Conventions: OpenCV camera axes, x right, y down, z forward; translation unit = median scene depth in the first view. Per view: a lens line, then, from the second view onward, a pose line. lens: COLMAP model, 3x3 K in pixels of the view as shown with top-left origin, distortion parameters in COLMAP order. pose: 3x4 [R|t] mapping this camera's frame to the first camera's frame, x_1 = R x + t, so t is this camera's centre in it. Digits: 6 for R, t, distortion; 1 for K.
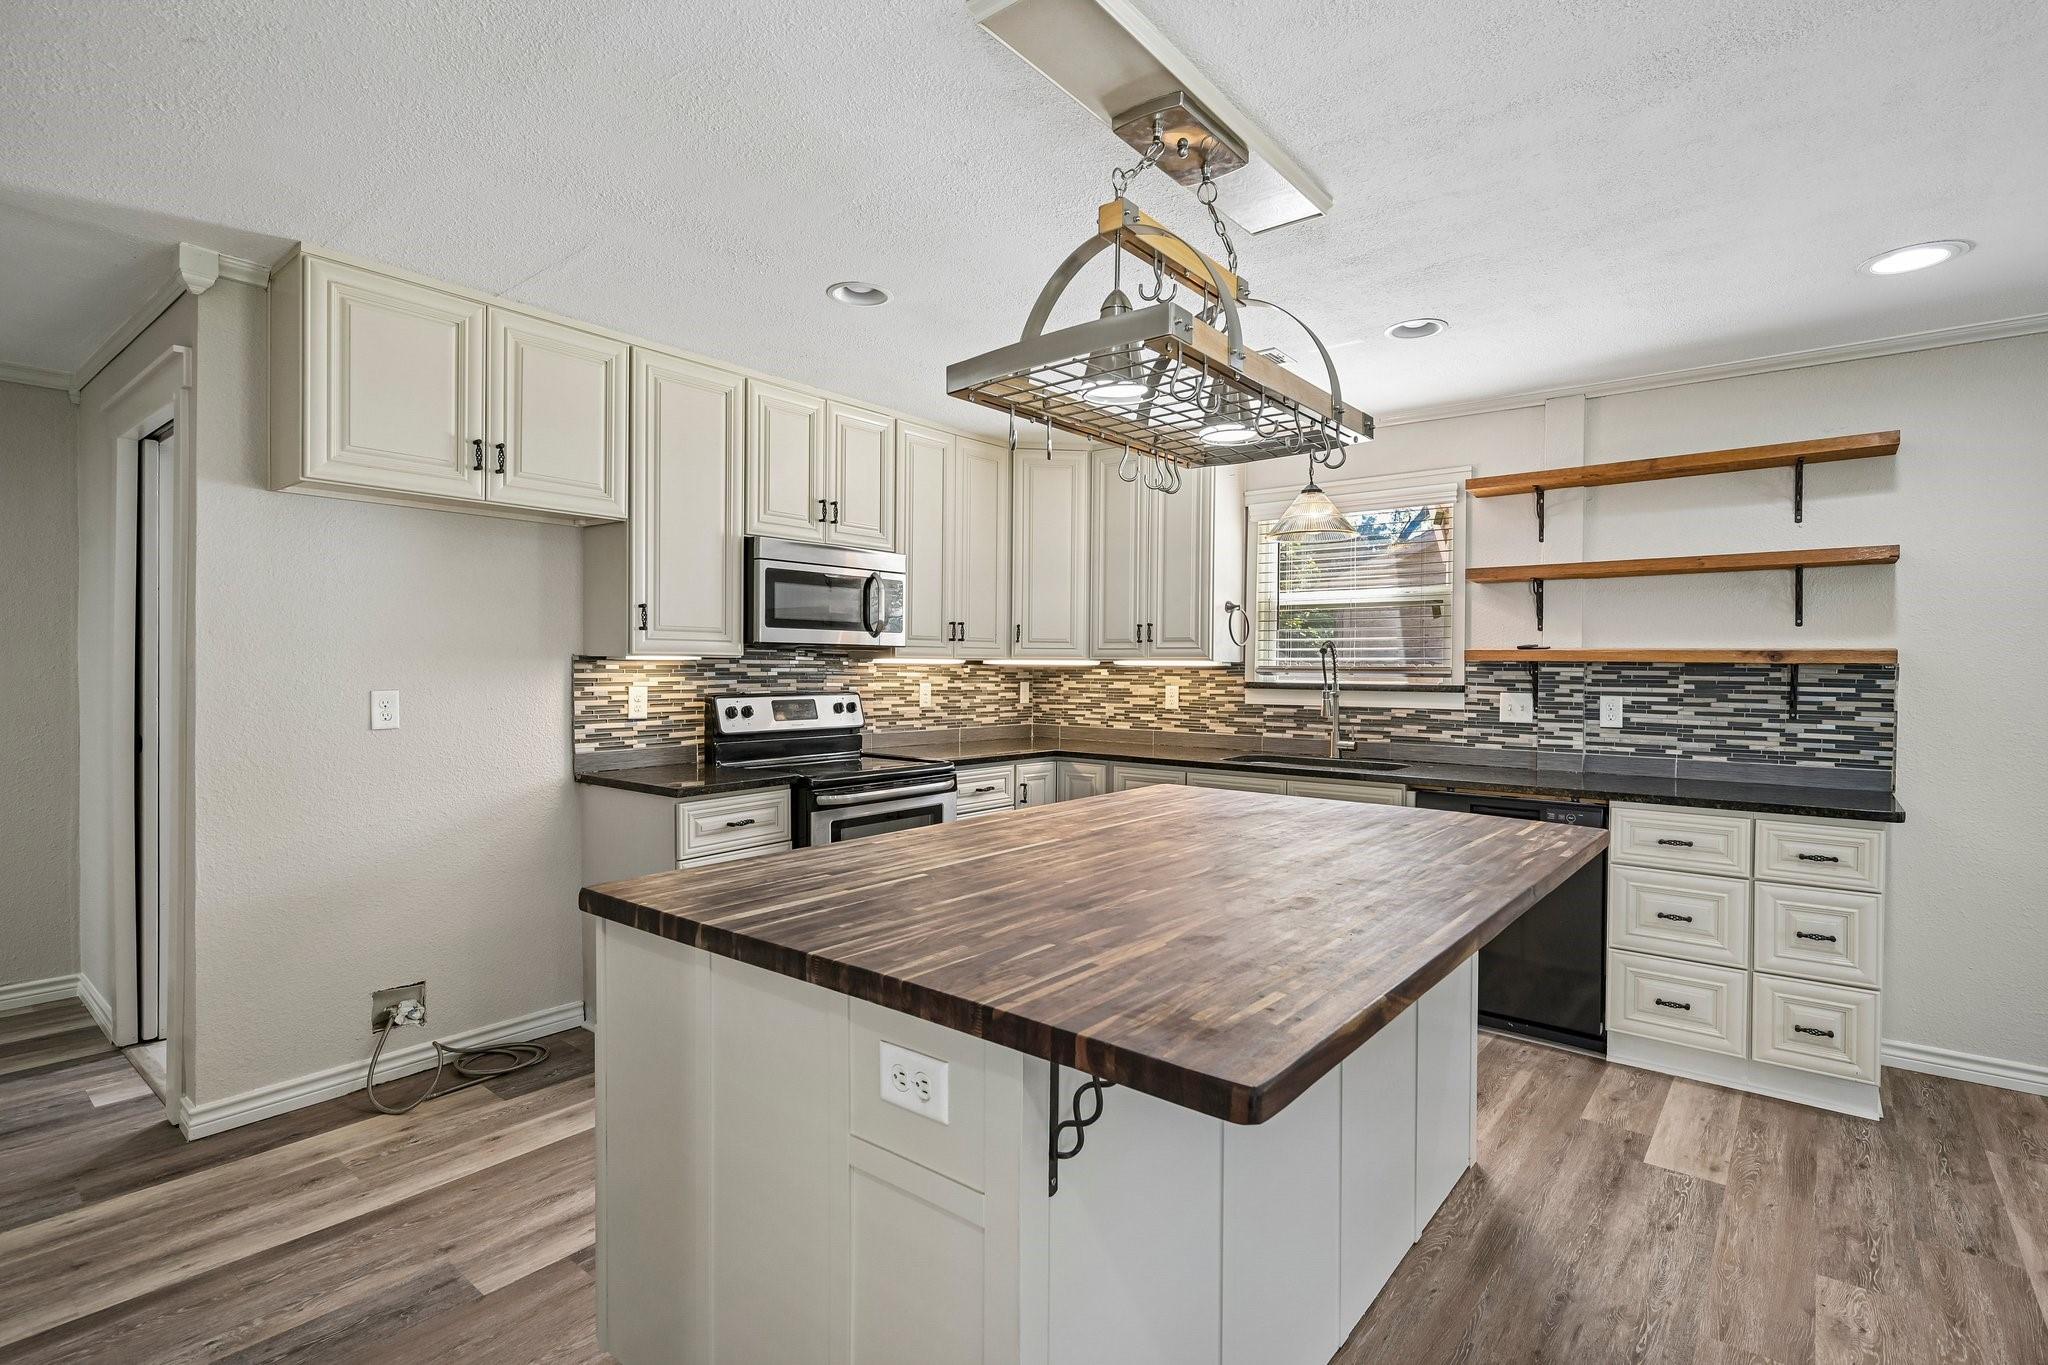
lens RADIAL K [[975.4, 0, 1028.9], [0, 975.4, 676.9], [0, 0, 1]] dist [0.001626, -0.000256]
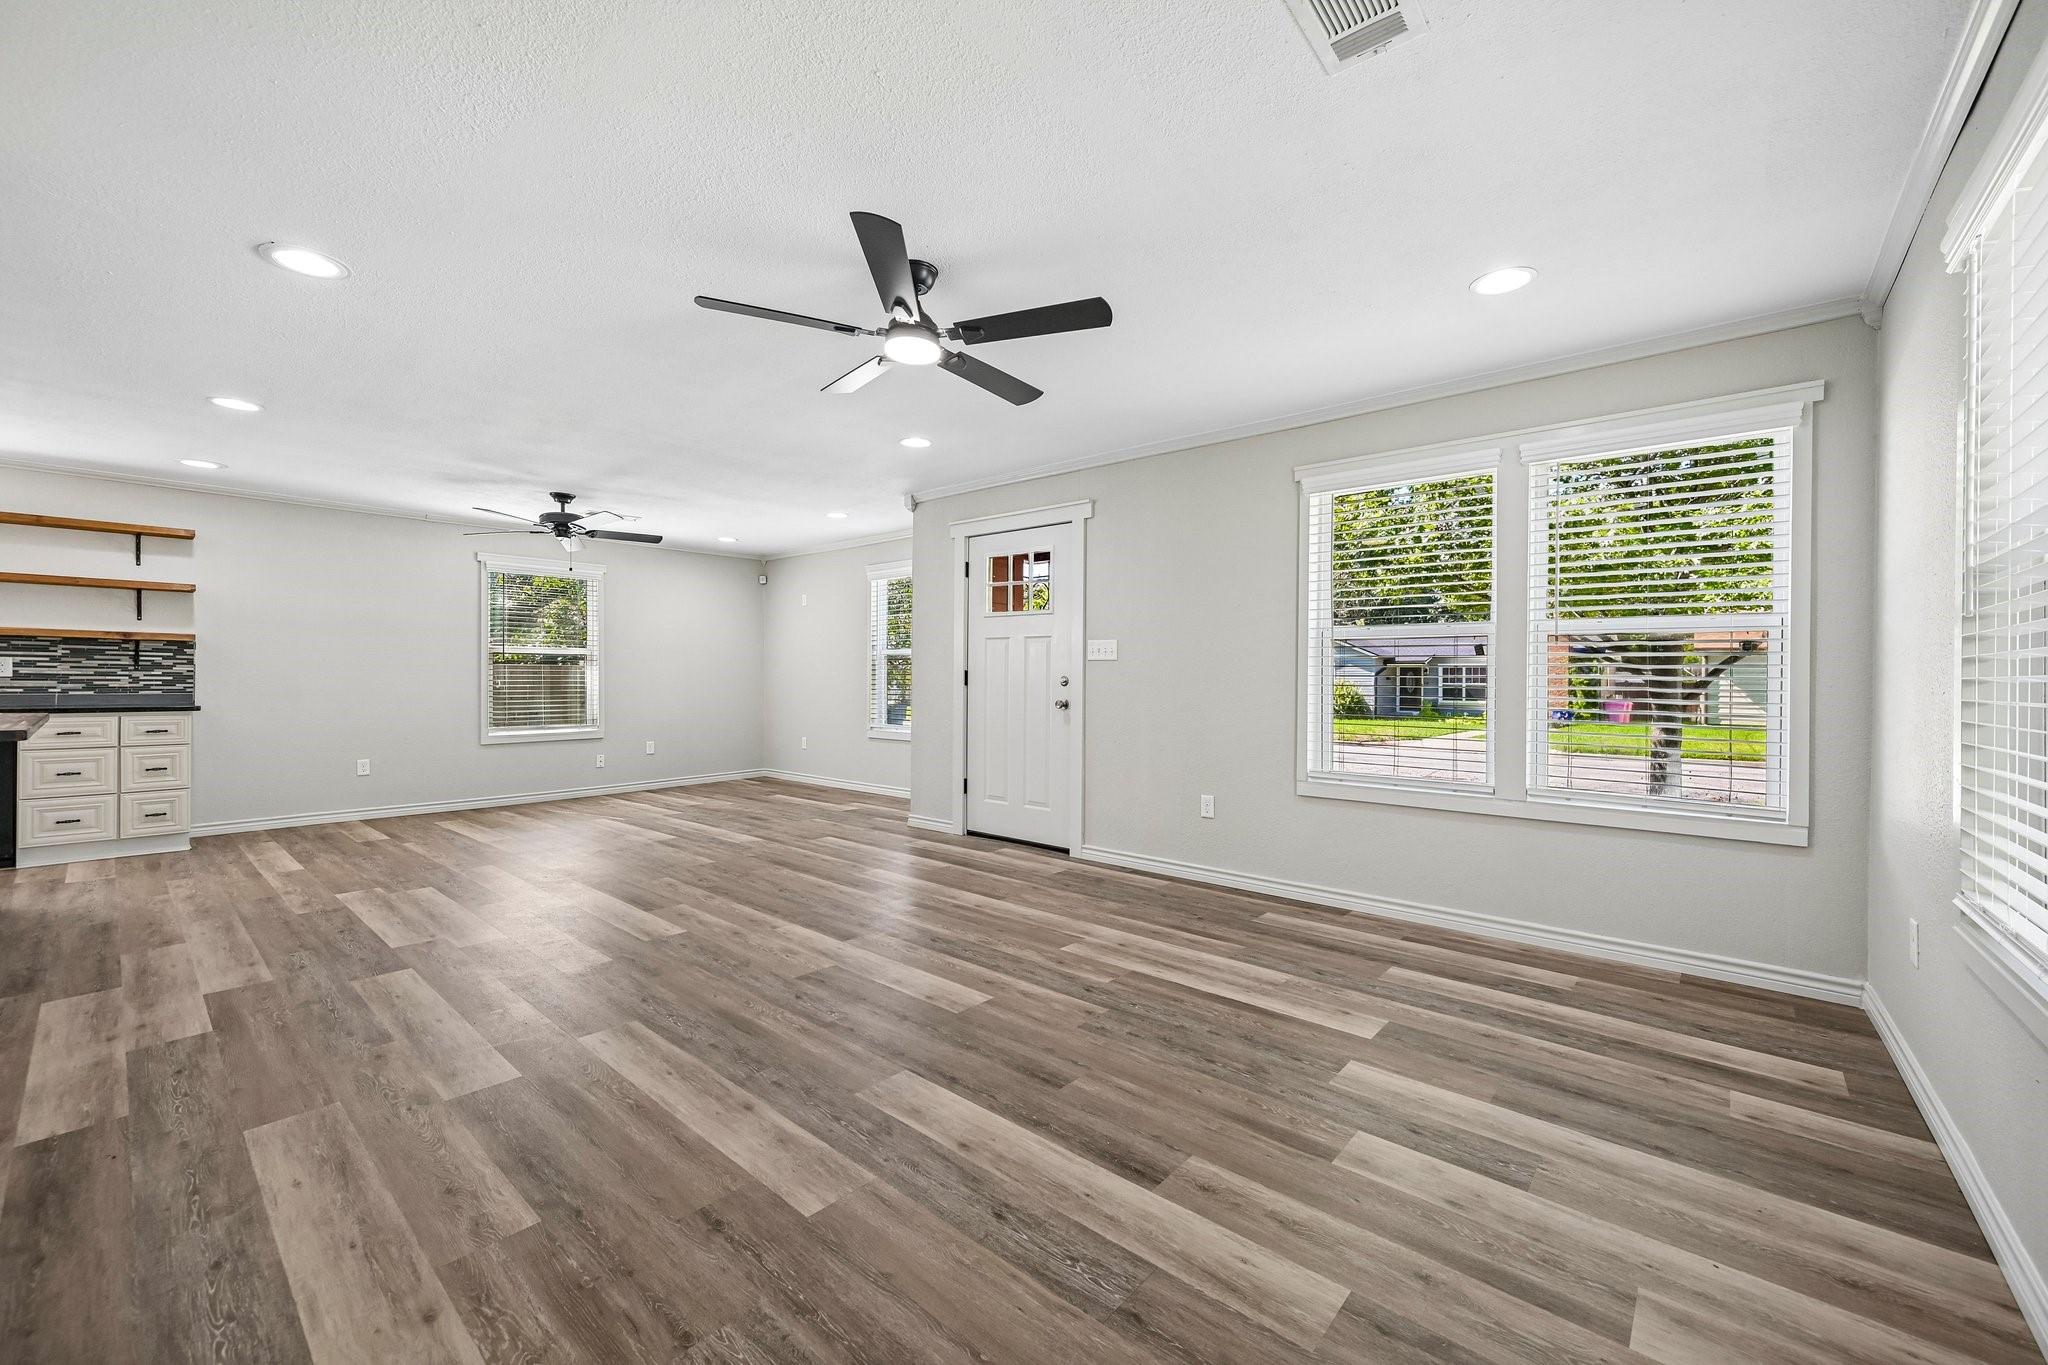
lens RADIAL K [[806.1, 0, 1026.5], [0, 806.1, 682.3], [0, 0, 1]] dist [-0.000524, 0.000203]
pose [[0.035584, -0.011854, 0.999296, -0.619495], [0.002463, 0.999928, 0.011774, 0.046914], [-0.999364, 0.002042, 0.035610, -0.673438]]
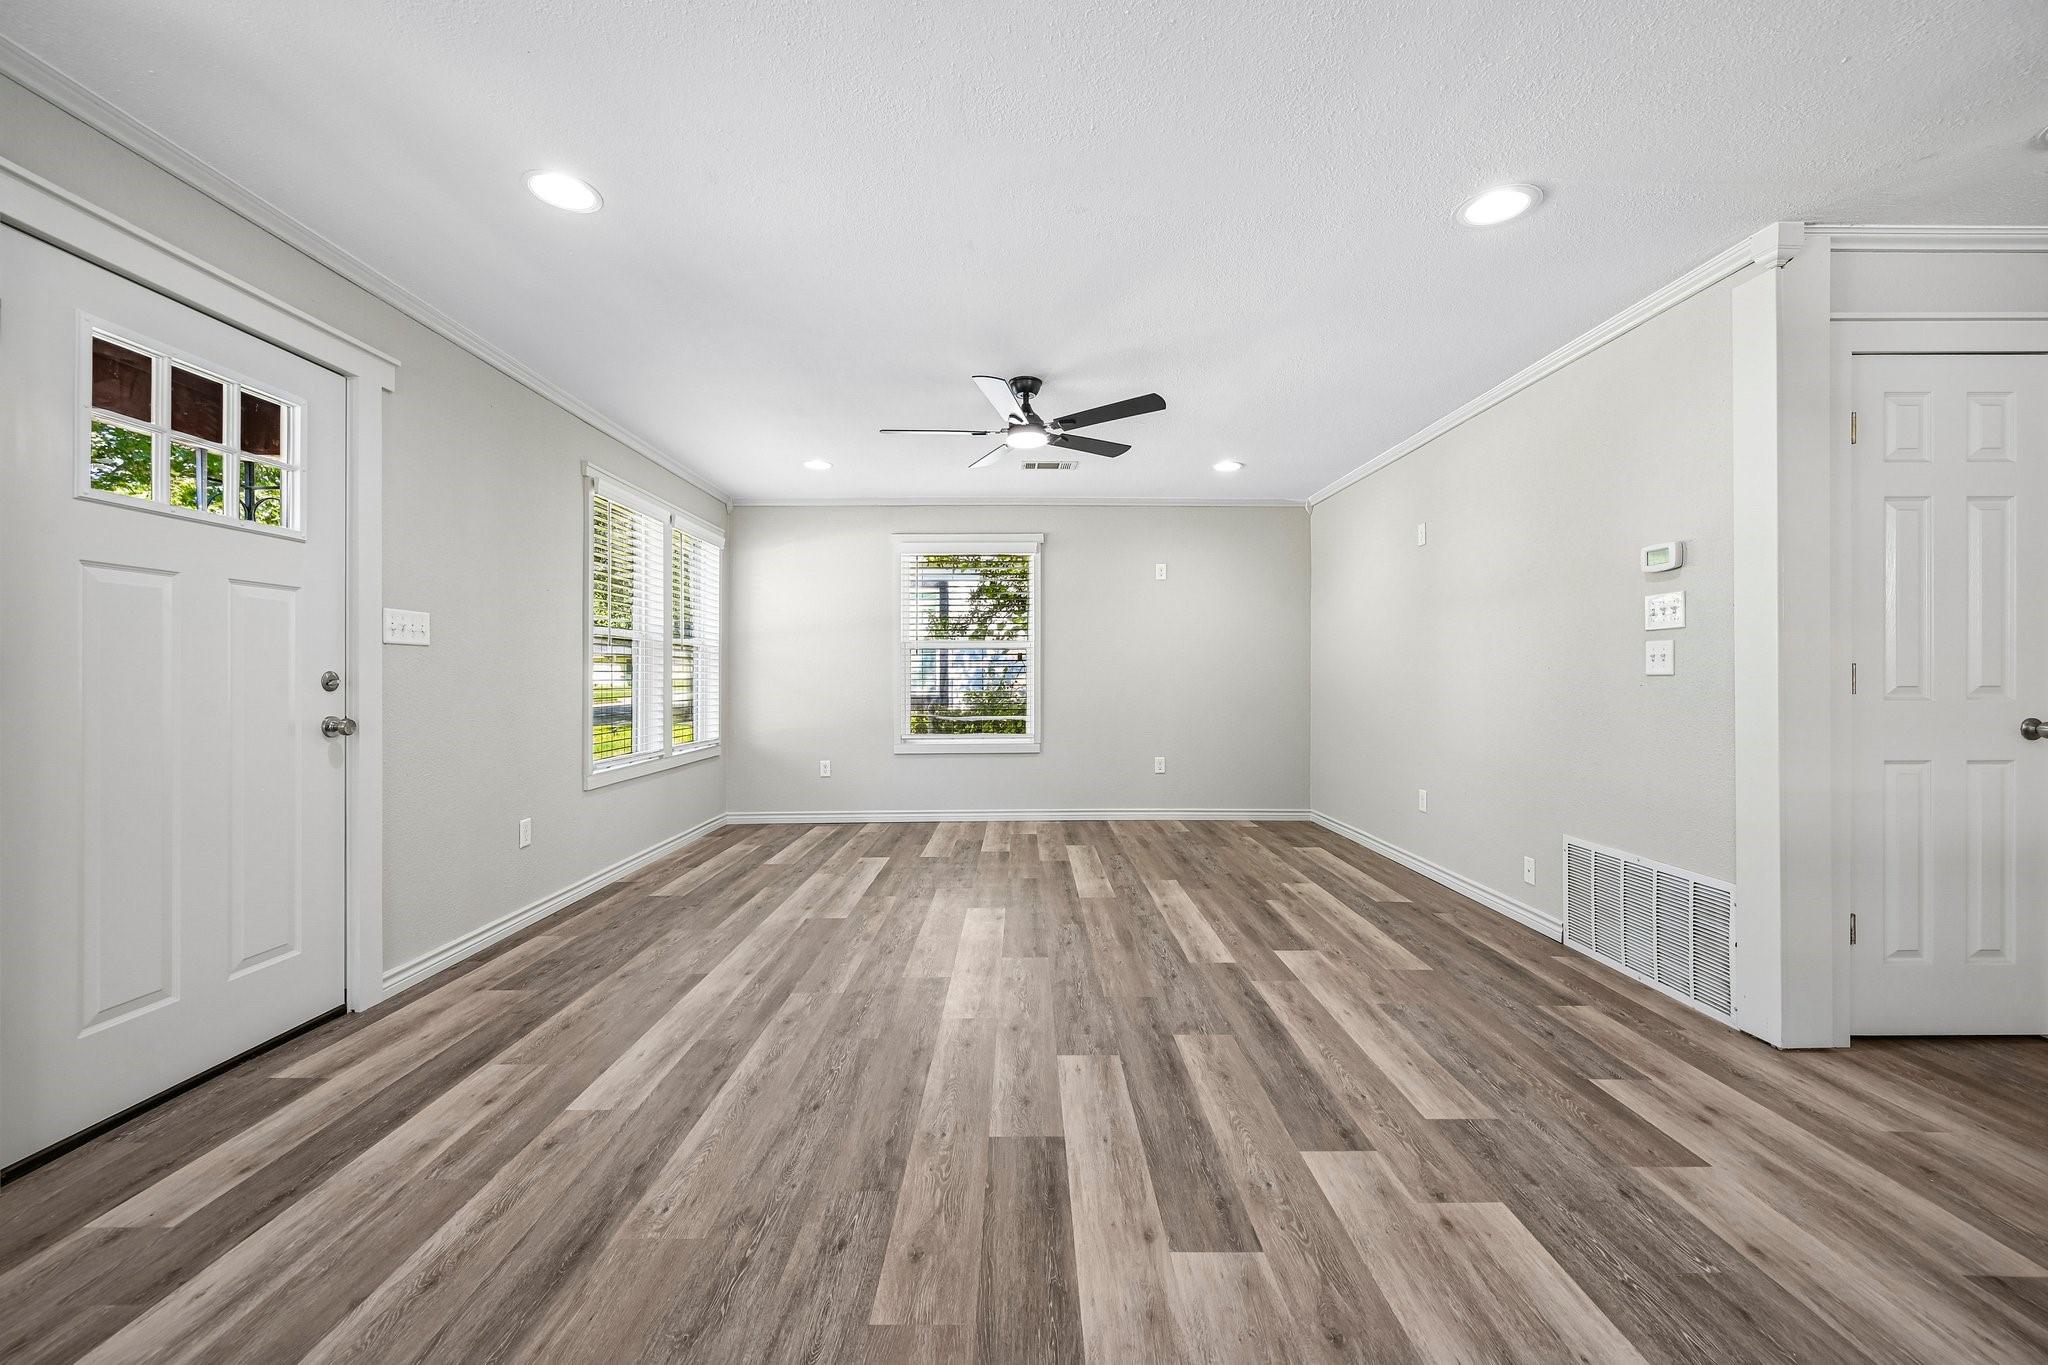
lens RADIAL K [[806.1, 0, 1027.8], [0, 806.1, 677.6], [0, 0, 1]] dist [-0.000524, 0.000203]
pose [[-0.772600, -0.002498, -0.634888, 0.625488], [-0.007993, 0.999951, 0.005791, 0.048488], [0.634842, 0.009549, -0.772583, 0.160466]]
